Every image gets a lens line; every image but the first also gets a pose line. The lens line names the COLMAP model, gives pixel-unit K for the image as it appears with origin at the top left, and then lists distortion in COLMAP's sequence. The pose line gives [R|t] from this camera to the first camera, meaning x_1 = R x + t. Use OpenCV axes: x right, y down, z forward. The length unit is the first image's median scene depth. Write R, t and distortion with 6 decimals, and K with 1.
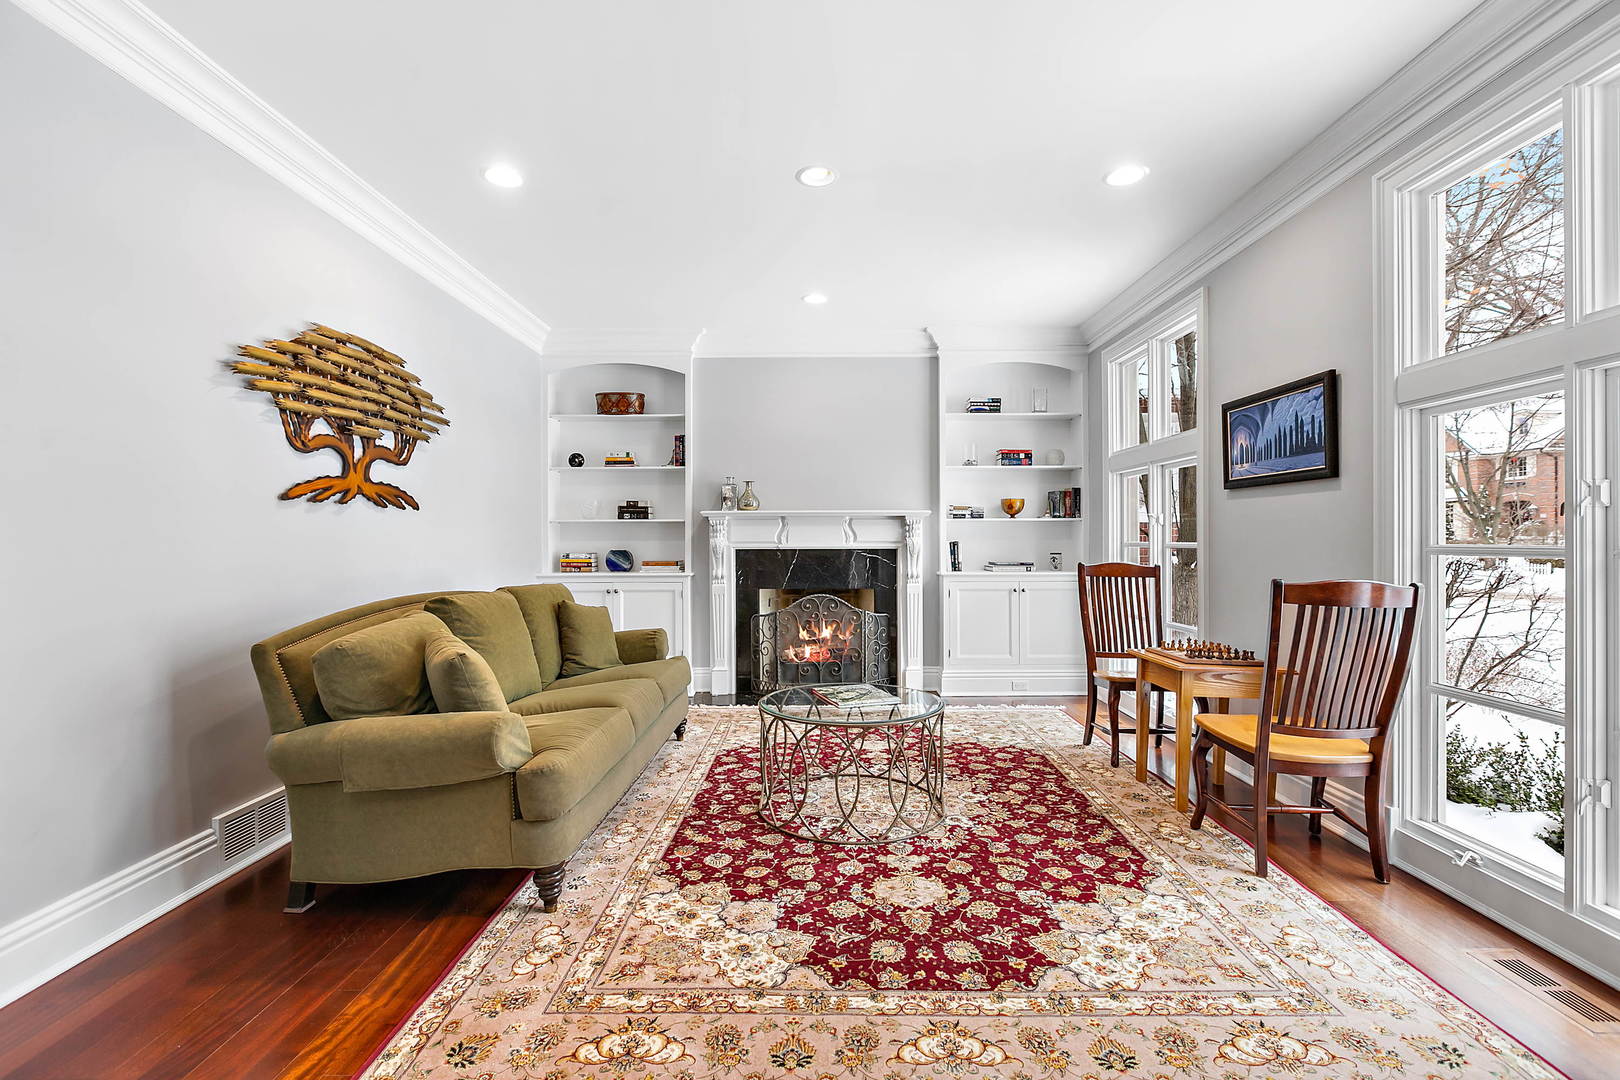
lens RADIAL K [[725.7, 0, 814.8], [0, 725.7, 540.6], [0, 0, 1]] dist [-0.002526, -0.000652]
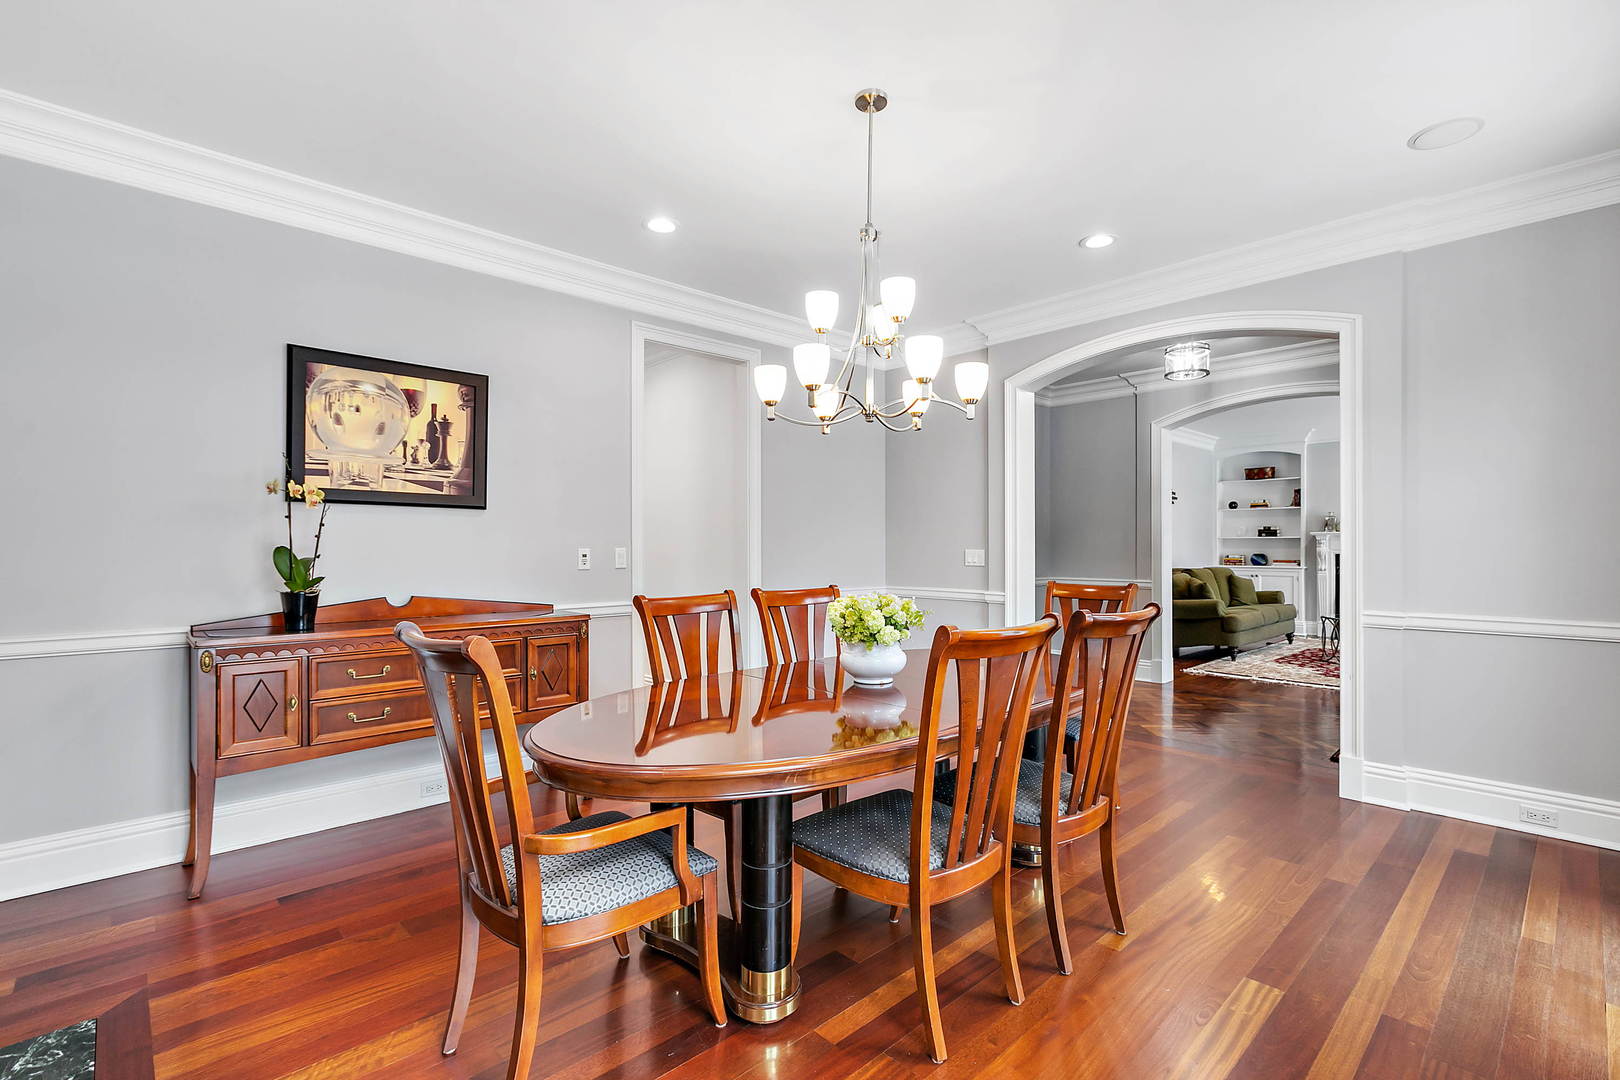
lens RADIAL K [[725.7, 0, 818.8], [0, 725.7, 545.6], [0, 0, 1]] dist [-0.002526, -0.000652]
pose [[0.689032, 0.002191, -0.724728, 0.293169], [-0.002607, 0.999996, 0.000544, -0.005126], [0.724726, 0.001515, 0.689035, -1.072788]]
